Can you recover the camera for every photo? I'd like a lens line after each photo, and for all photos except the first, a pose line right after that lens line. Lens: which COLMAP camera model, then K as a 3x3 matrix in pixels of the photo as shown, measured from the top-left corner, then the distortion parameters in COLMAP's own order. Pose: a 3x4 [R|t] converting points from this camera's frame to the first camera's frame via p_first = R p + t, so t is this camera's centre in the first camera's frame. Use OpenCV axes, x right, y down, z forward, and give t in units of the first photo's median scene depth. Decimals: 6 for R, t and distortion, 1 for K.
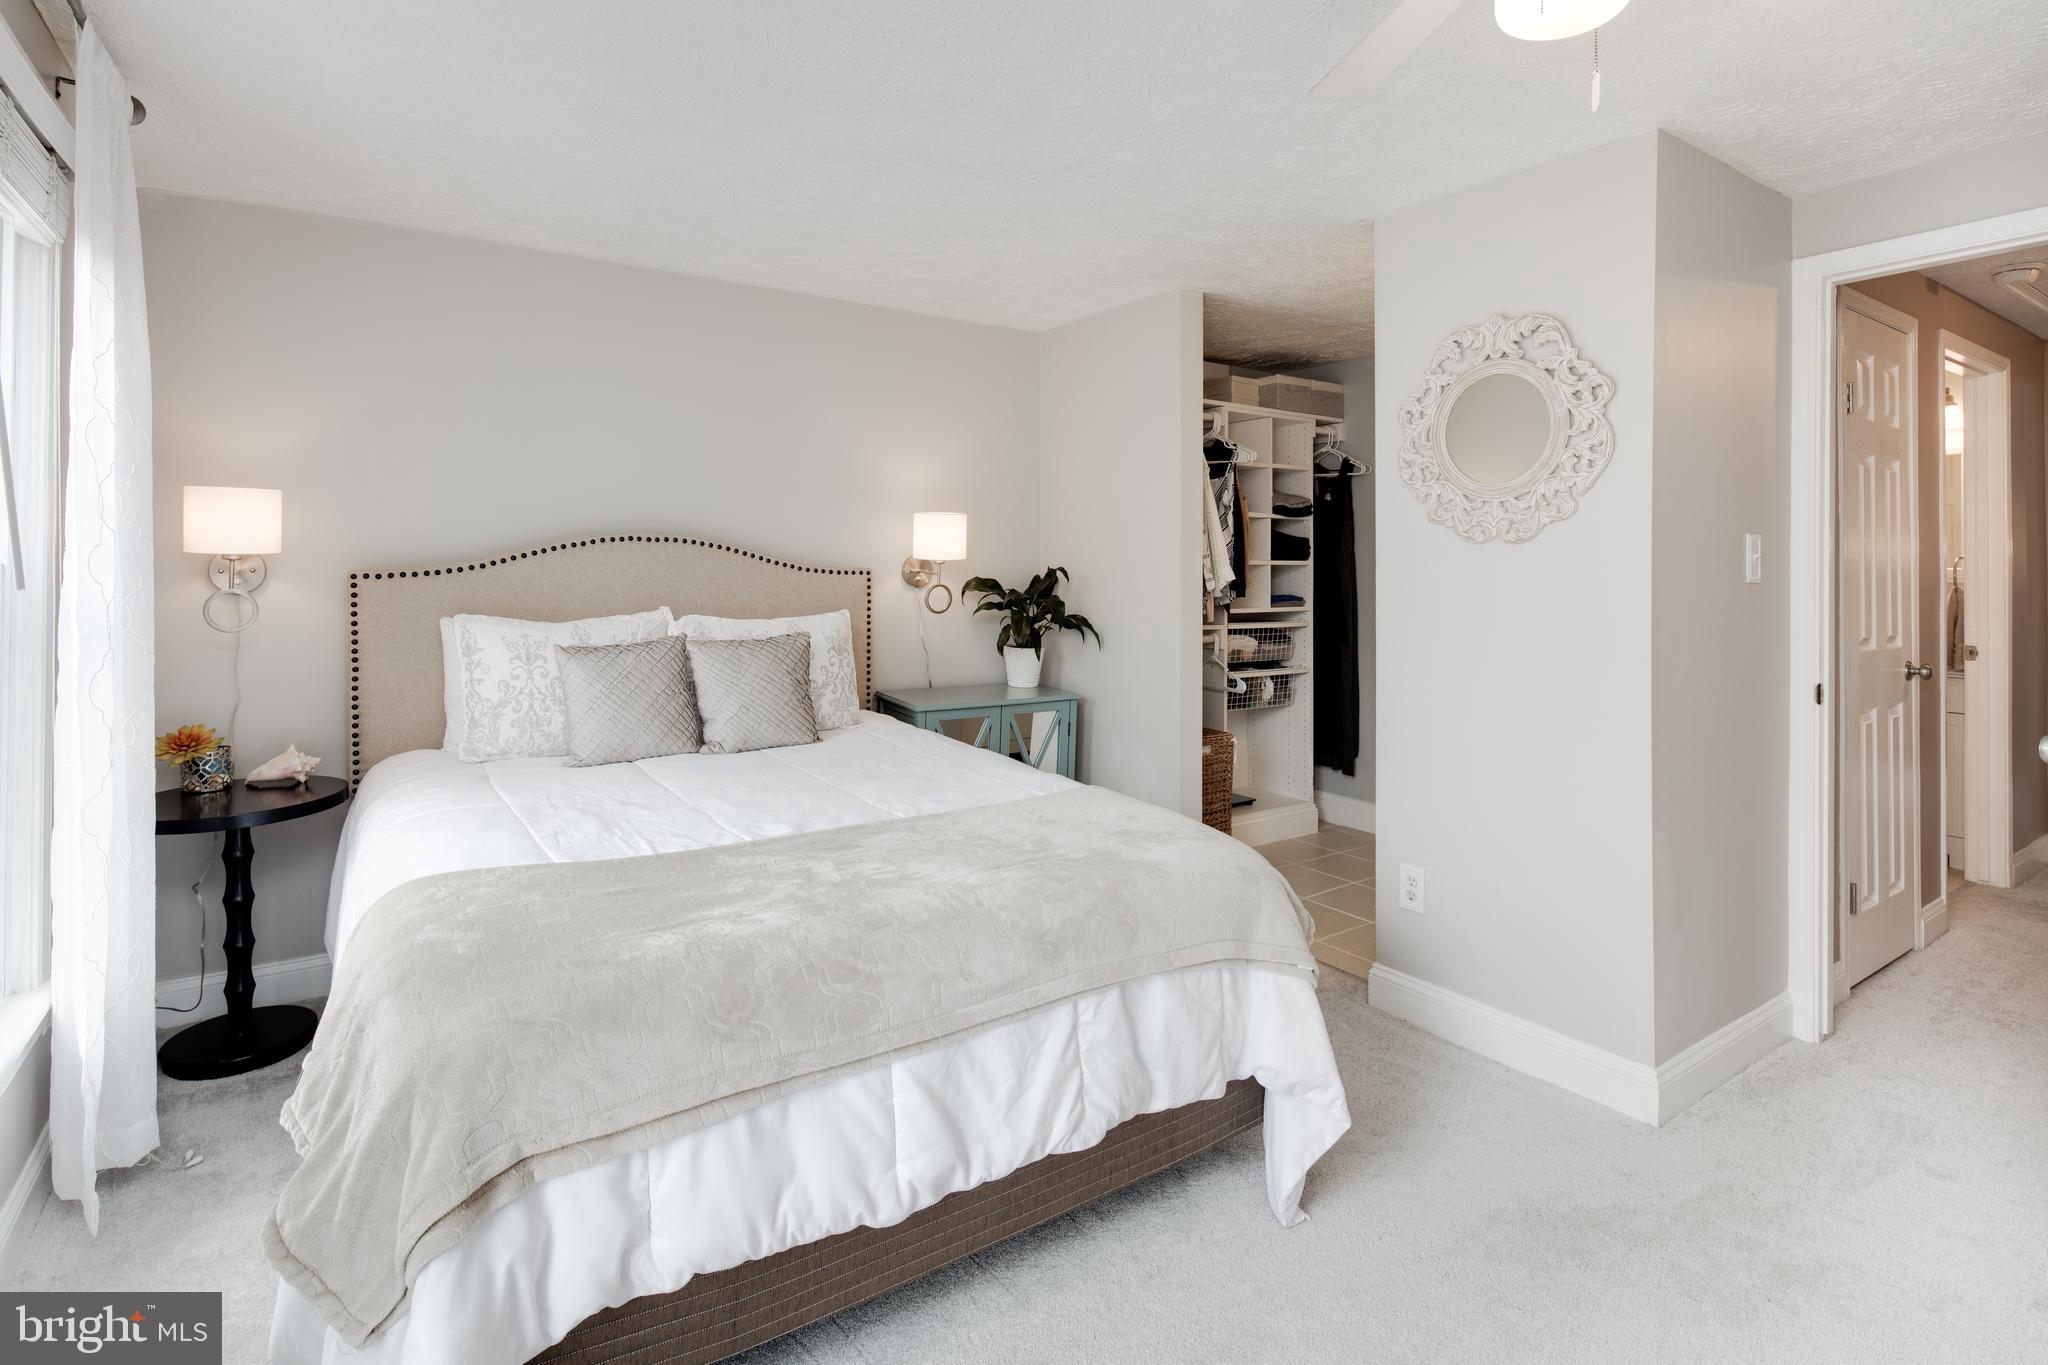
lens RADIAL K [[987.9, 0, 1019.0], [0, 987.9, 563.1], [0, 0, 1]] dist [0.005429, -0.000228]
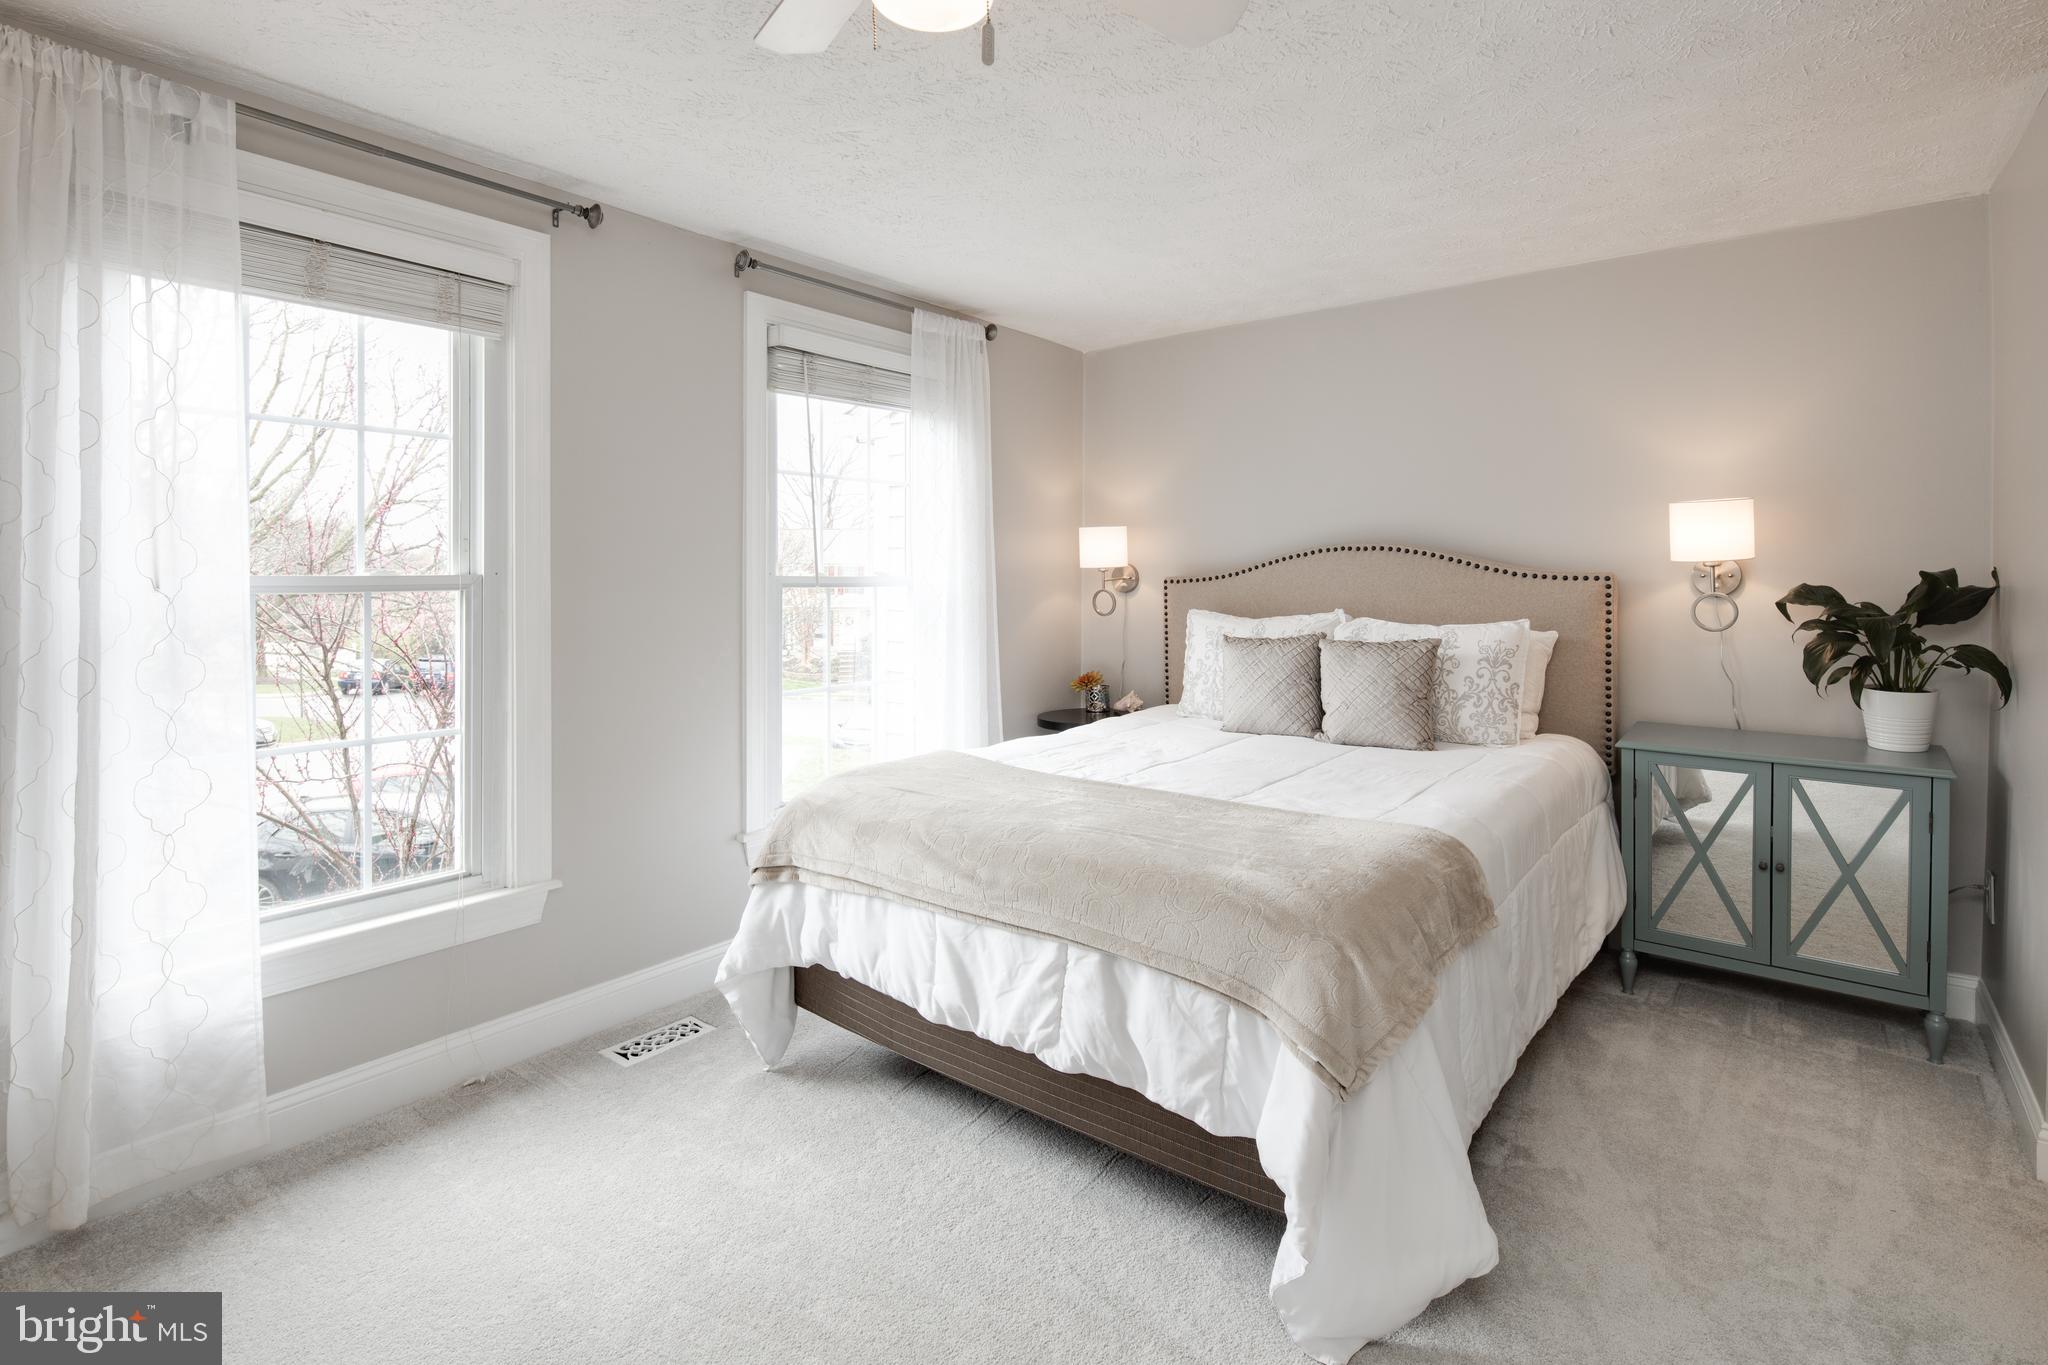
lens RADIAL K [[1007.3, 0, 1032.6], [0, 1007.3, 580.5], [0, 0, 1]] dist [0.014345, 0.000068]
pose [[0.311076, 0.000478, -0.950385, 0.675036], [0.010716, 0.999935, 0.004010, 0.003635], [0.950325, -0.011431, 0.311051, 0.342011]]
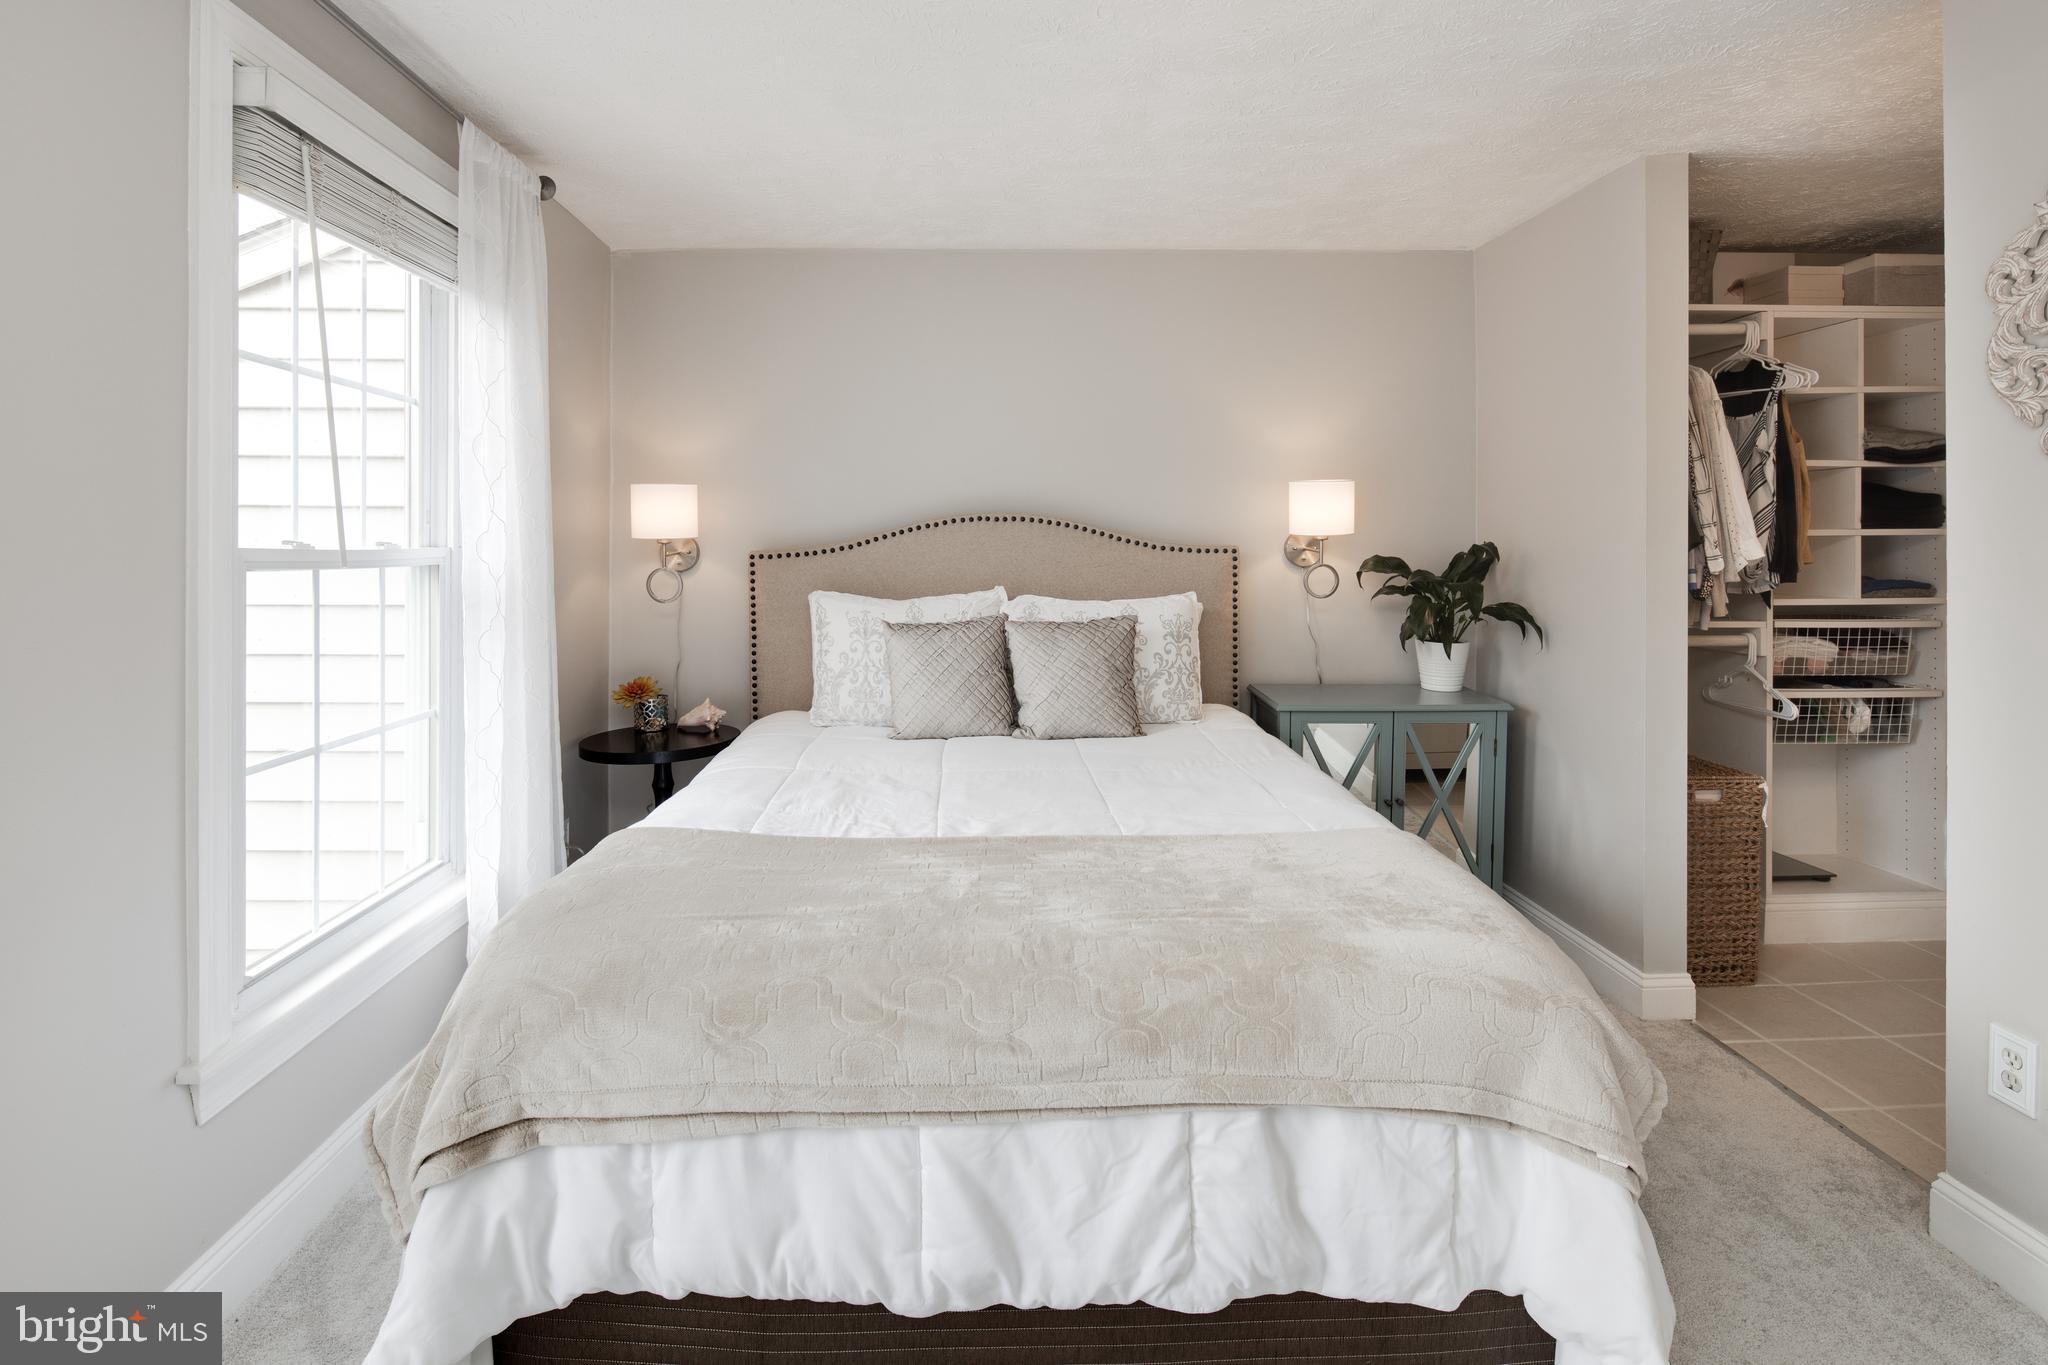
lens RADIAL K [[1003.4, 0, 1003.7], [0, 1003.4, 552.6], [0, 0, 1]] dist [0.011340, -0.007990]
pose [[0.846724, -0.005467, -0.532005, 0.200435], [0.010892, 0.999916, 0.007060, 0.003356], [0.531922, -0.011772, 0.846712, 0.157845]]
